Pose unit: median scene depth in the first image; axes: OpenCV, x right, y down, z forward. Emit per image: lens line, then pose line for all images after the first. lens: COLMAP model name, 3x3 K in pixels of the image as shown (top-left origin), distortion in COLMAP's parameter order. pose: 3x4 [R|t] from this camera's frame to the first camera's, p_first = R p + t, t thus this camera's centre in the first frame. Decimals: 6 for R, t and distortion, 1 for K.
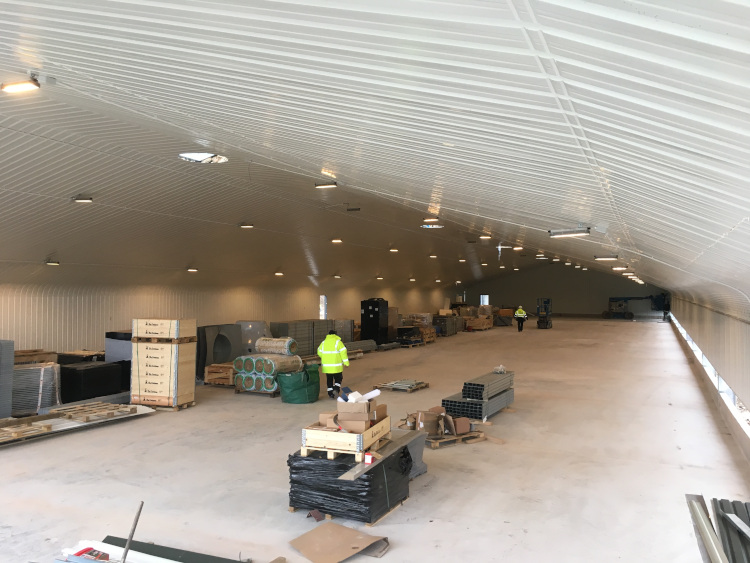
lens RADIAL K [[645.6, 0, 369.9], [0, 645.6, 284.3], [0, 0, 1]] dist [0.096193, -0.097186]
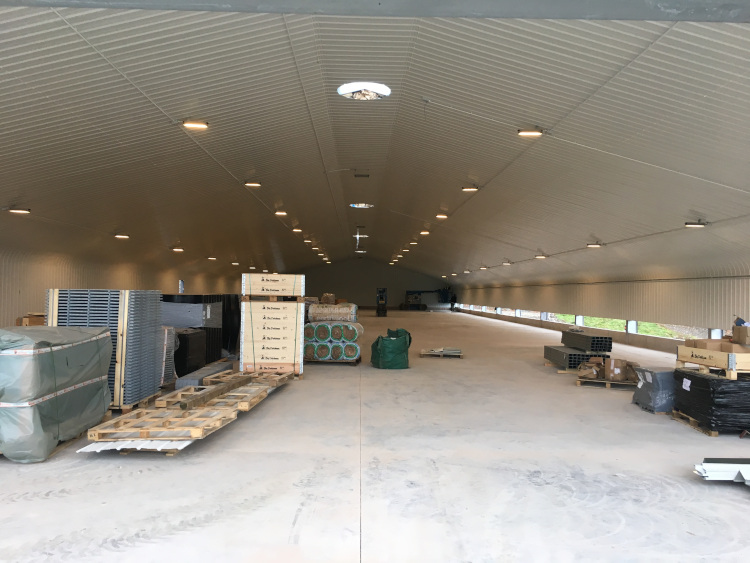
lens RADIAL K [[645.6, 0, 376.3], [0, 645.6, 281.9], [0, 0, 1]] dist [0.096193, -0.097186]
pose [[0.908789, 0.013009, 0.417054, -0.474459], [-0.009840, 0.999904, -0.009747, 0.059773], [-0.417141, 0.004754, 0.908829, 0.143068]]
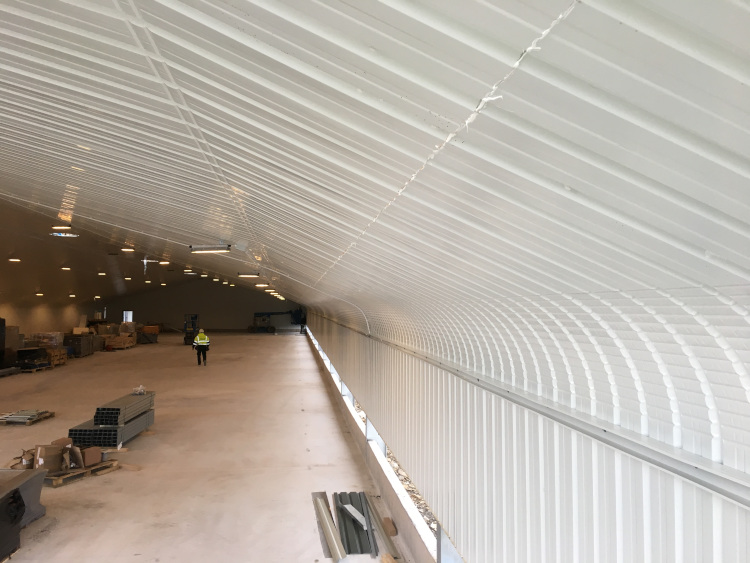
lens RADIAL K [[645.6, 0, 367.6], [0, 645.6, 282.1], [0, 0, 1]] dist [0.096193, -0.097186]
pose [[0.867018, 0.018366, 0.497939, 0.014580], [-0.004738, 0.999579, -0.028619, -0.000483], [-0.498255, 0.022454, 0.866740, 0.009047]]
